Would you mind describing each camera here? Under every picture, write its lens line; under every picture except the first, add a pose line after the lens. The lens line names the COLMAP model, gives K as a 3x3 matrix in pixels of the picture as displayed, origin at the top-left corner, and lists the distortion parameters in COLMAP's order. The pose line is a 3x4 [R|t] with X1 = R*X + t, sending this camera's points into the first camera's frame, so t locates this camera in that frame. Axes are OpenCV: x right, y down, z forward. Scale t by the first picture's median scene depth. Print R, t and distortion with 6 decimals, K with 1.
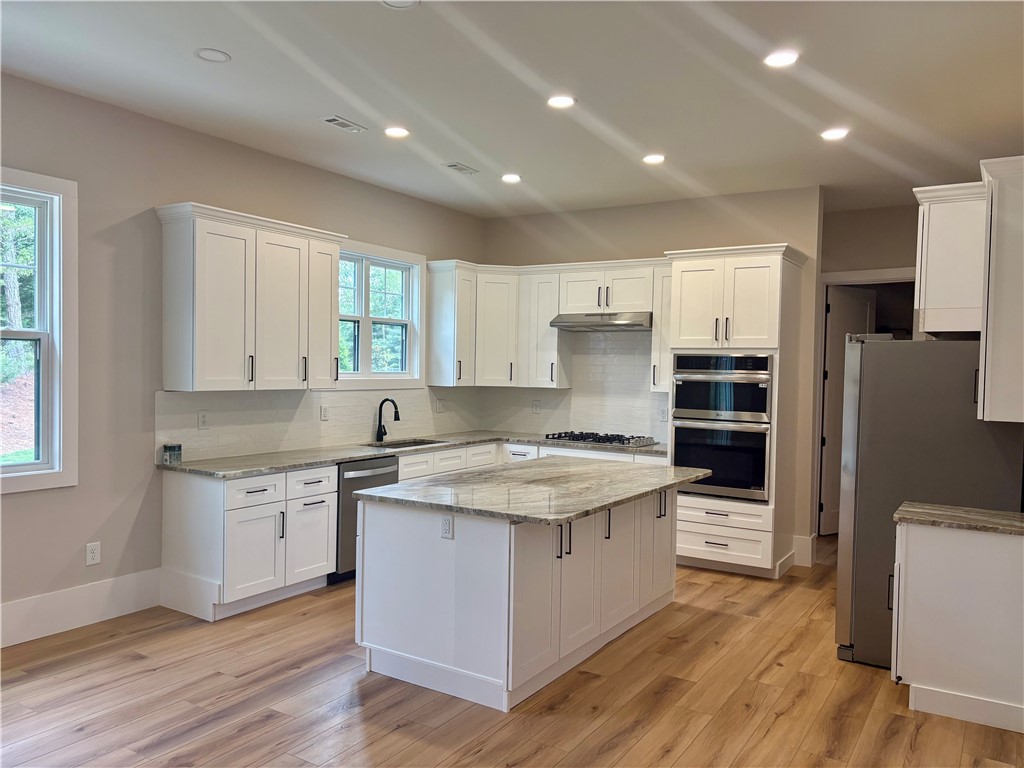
lens RADIAL K [[776.5, 0, 519.4], [0, 776.5, 388.1], [0, 0, 1]] dist [0.095300, -0.101310]
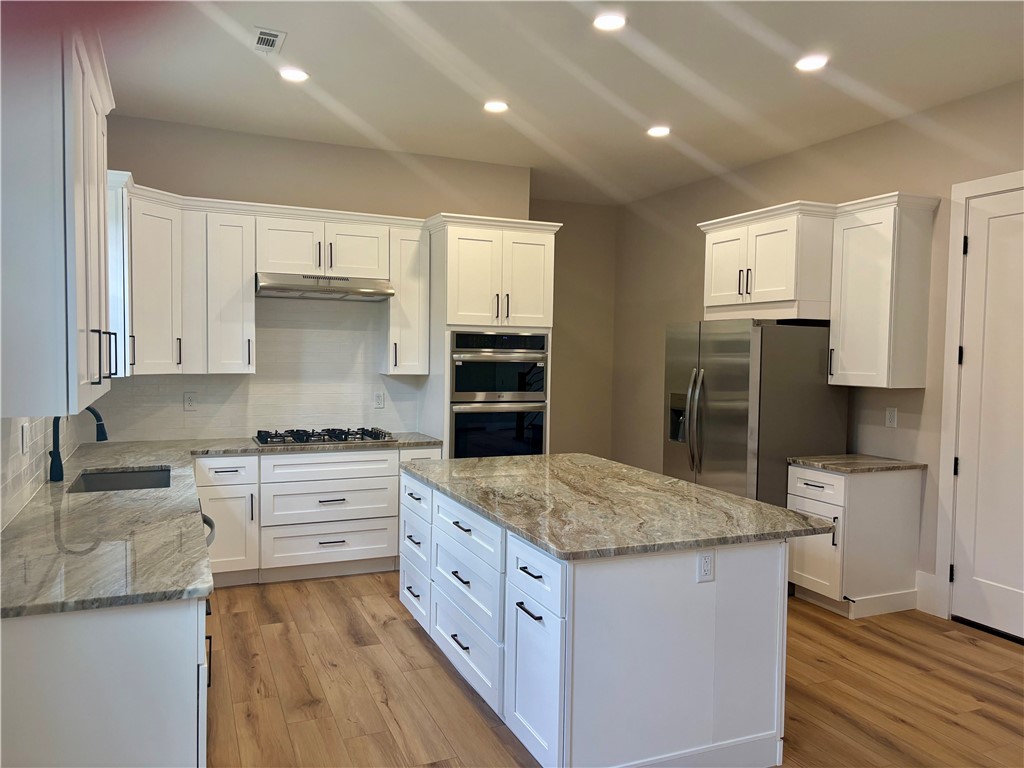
lens RADIAL K [[776.5, 0, 519.4], [0, 776.5, 388.1], [0, 0, 1]] dist [0.095300, -0.101310]
pose [[0.555093, -0.051310, 0.830204, -0.496501], [0.018376, 0.998608, 0.049431, -0.021409], [-0.831585, -0.012183, 0.555264, 0.446288]]
